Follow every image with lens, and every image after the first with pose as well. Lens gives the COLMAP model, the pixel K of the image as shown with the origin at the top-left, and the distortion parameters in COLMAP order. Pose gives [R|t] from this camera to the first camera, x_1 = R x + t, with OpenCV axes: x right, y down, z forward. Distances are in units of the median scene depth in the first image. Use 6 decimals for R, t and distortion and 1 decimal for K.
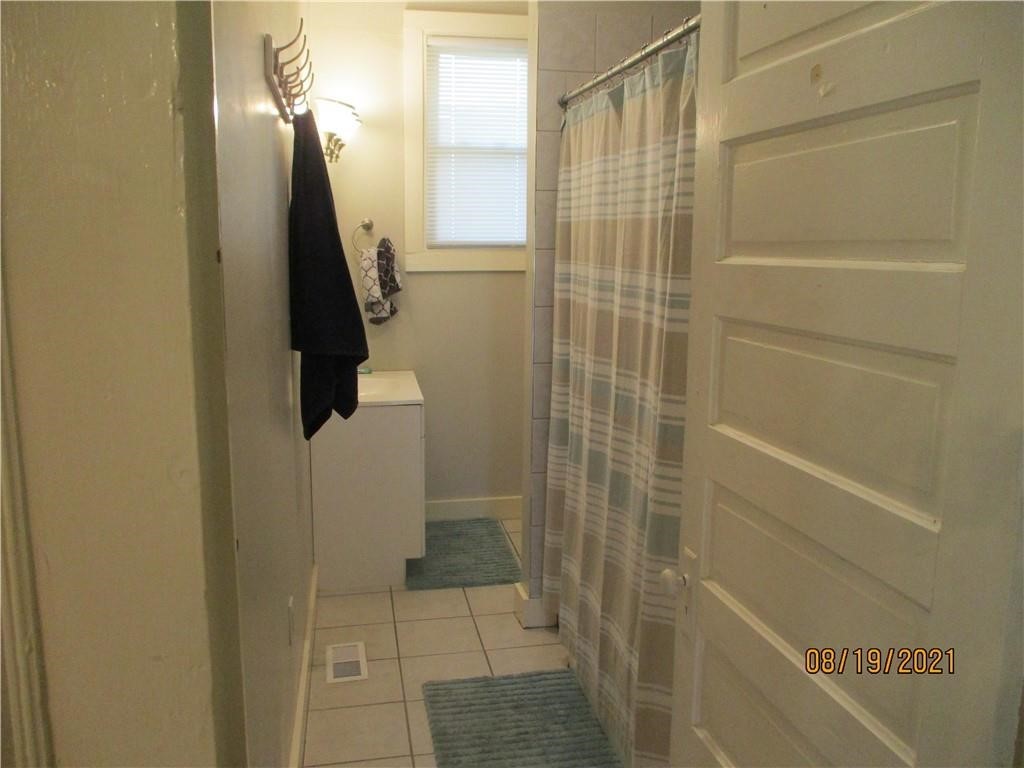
lens RADIAL K [[846.7, 0, 512.0], [0, 846.7, 384.0], [0, 0, 1]] dist [-0.040252, 0.007747]
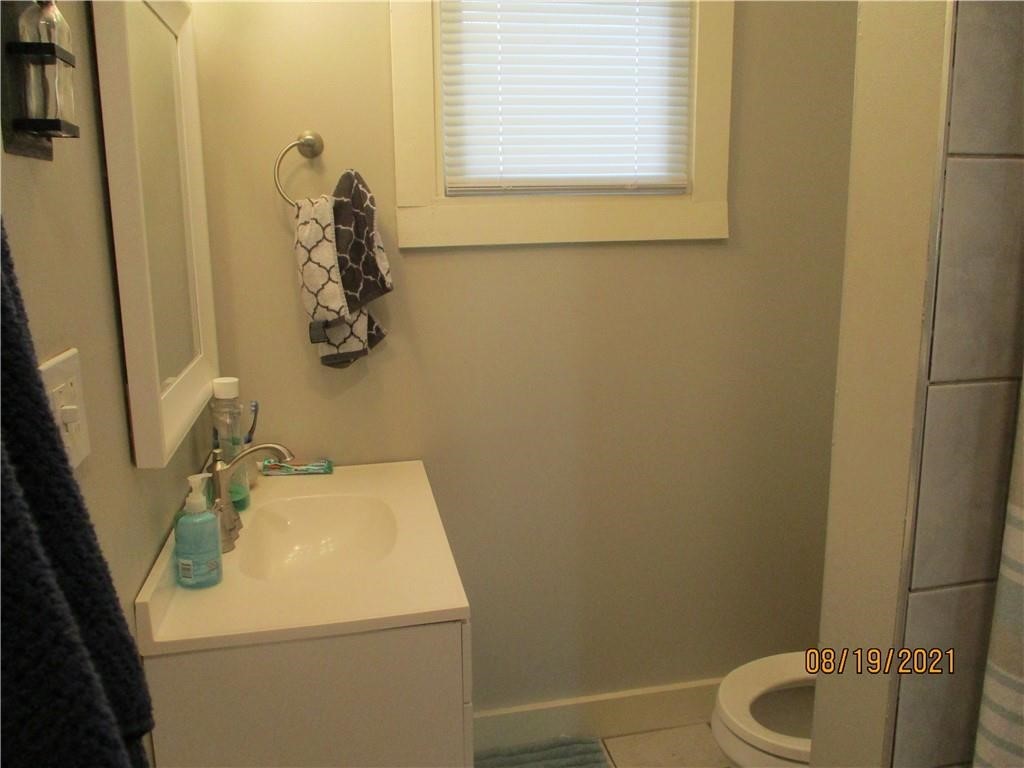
lens RADIAL K [[846.7, 0, 512.0], [0, 846.7, 384.0], [0, 0, 1]] dist [-0.040252, 0.007747]
pose [[0.999410, -0.028863, 0.018613, -0.077473], [0.028284, 0.999130, 0.030647, -0.074078], [-0.019482, -0.030102, 0.999357, 0.555558]]
